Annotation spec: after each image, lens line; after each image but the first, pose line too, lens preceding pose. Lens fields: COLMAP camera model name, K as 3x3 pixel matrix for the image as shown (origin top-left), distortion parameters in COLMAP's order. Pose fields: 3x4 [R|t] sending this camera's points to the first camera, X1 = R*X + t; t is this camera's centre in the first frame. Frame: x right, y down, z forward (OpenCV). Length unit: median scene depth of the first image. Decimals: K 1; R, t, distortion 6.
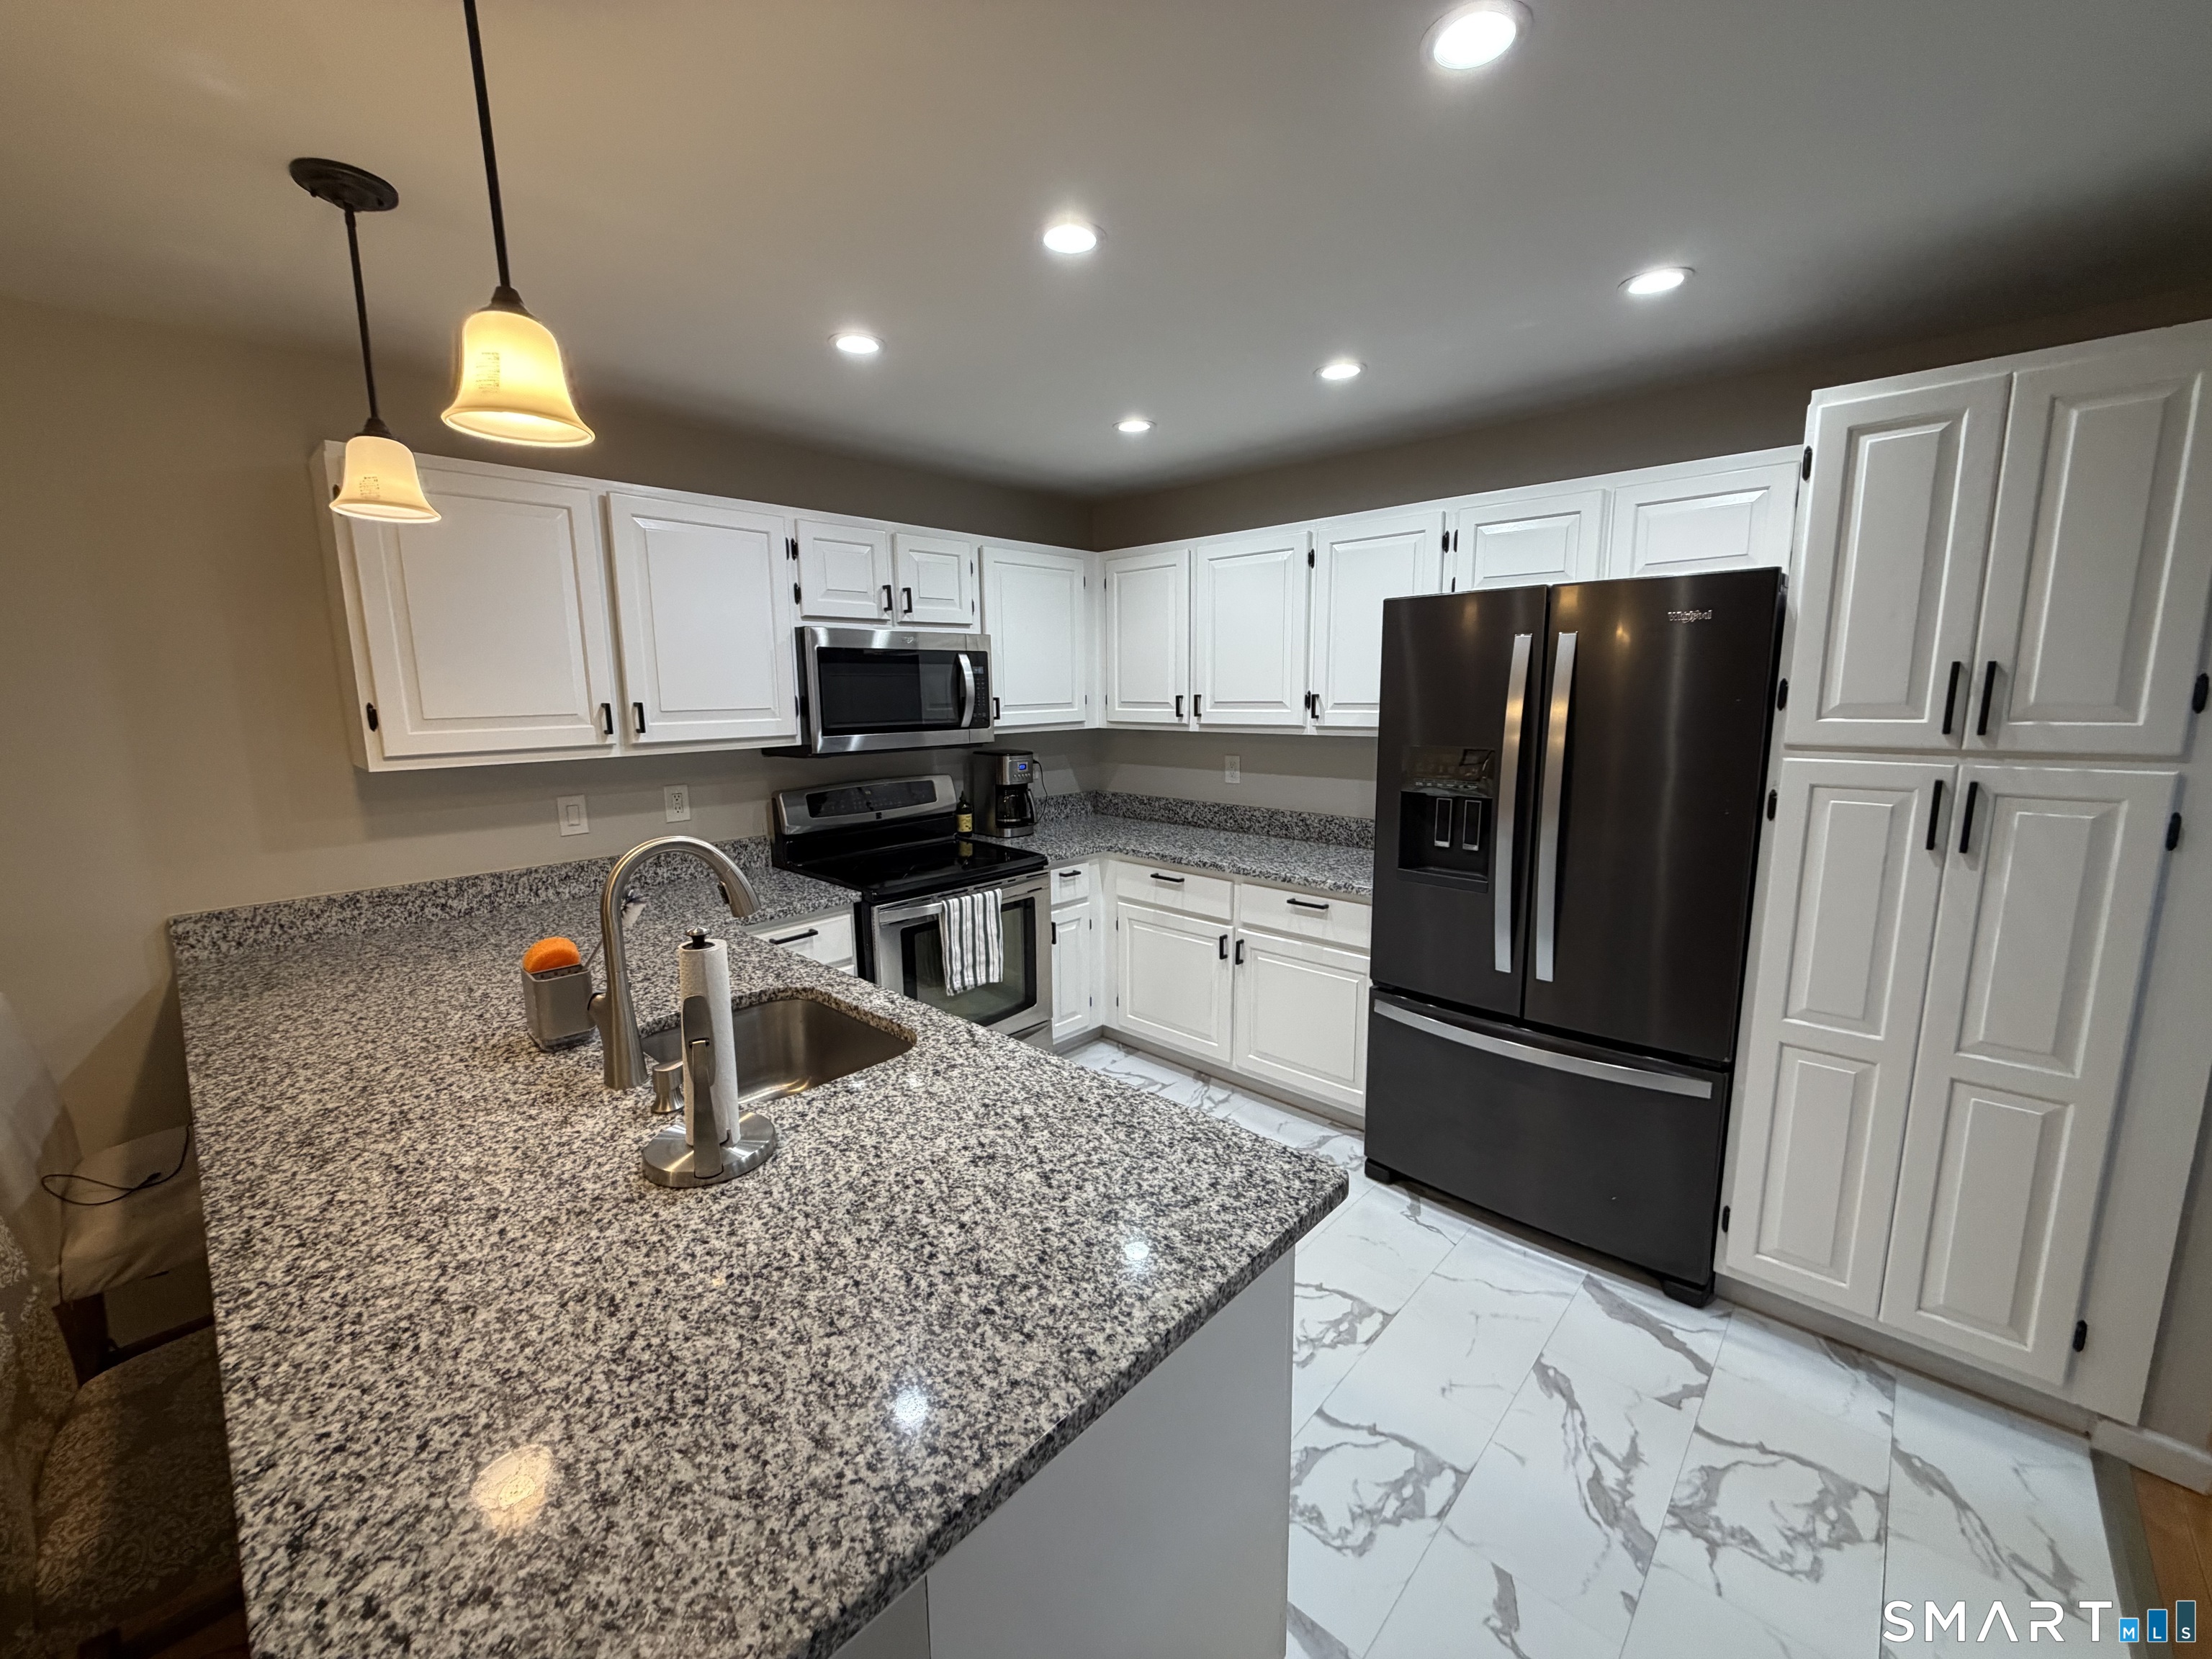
lens RADIAL K [[884.3, 0, 1111.2], [0, 884.3, 829.7], [0, 0, 1]] dist [0.000277, 0.000278]
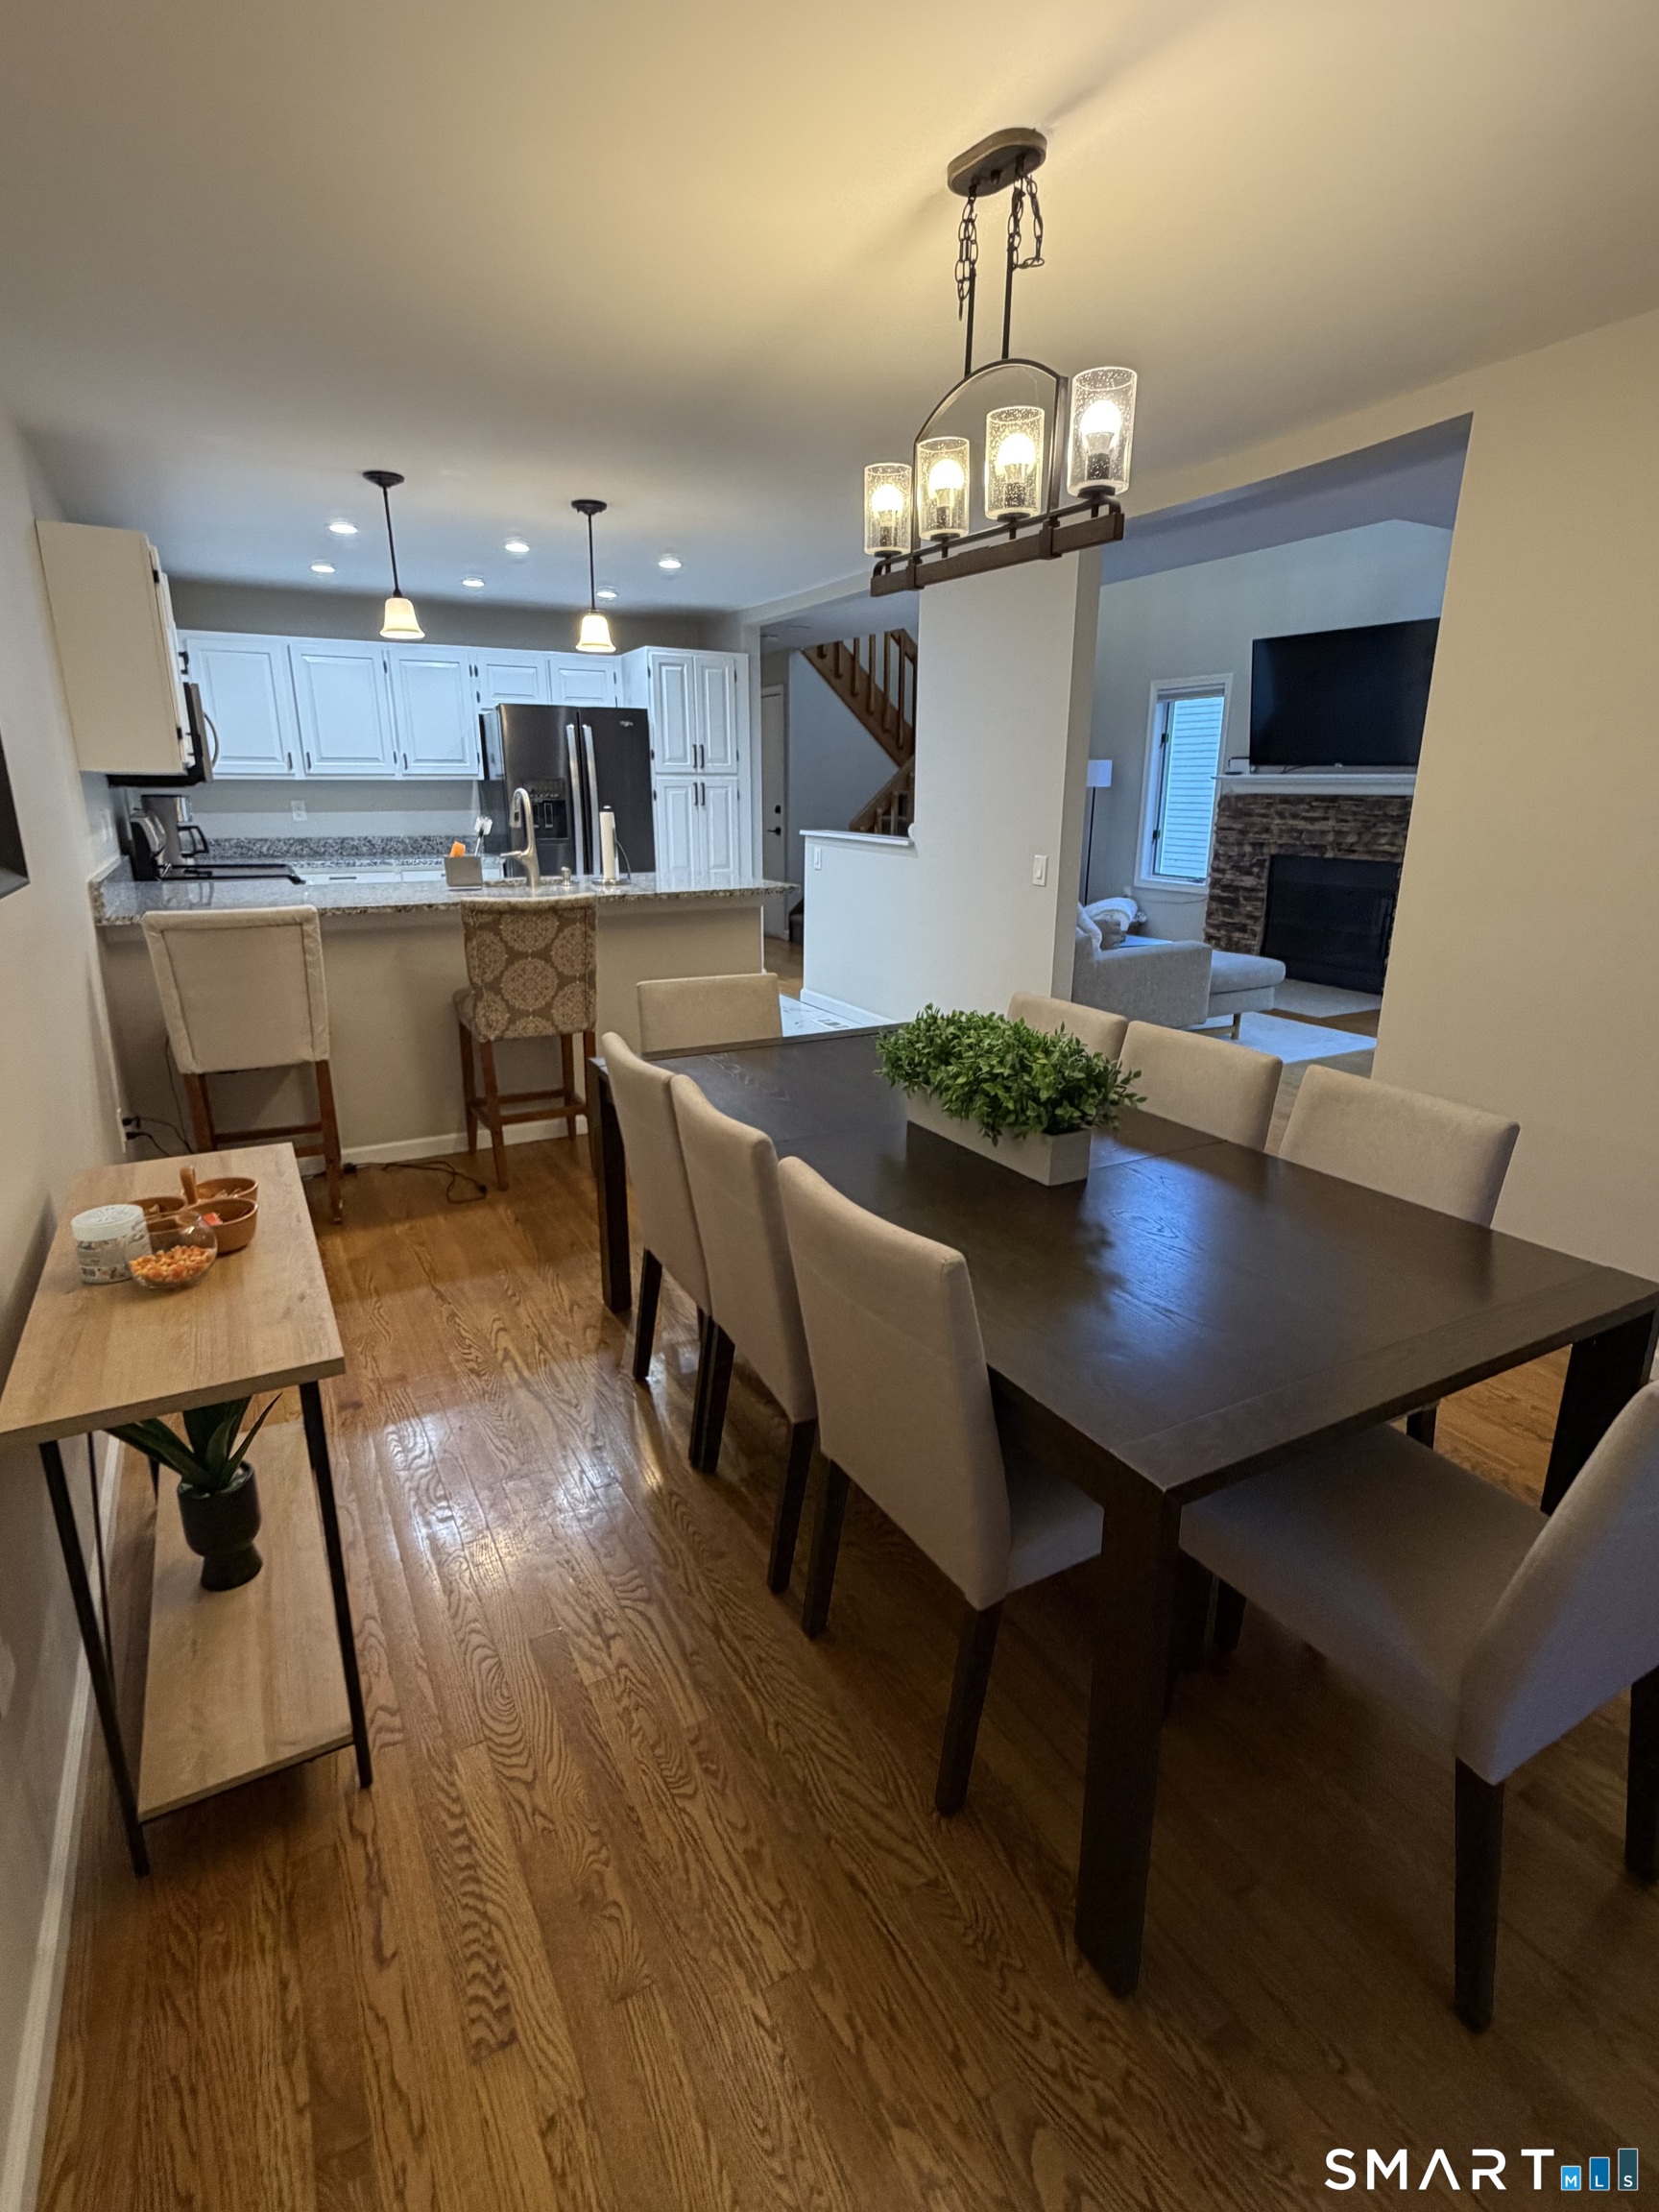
lens RADIAL K [[1076.2, 0, 827.2], [0, 1076.2, 1095.3], [0, 0, 1]] dist [-0.000142, -0.000689]
pose [[0.316062, -0.265861, 0.910727, -2.663494], [0.145003, 0.962193, 0.230563, 0.197331], [-0.937592, 0.059186, 0.342663, -0.697136]]
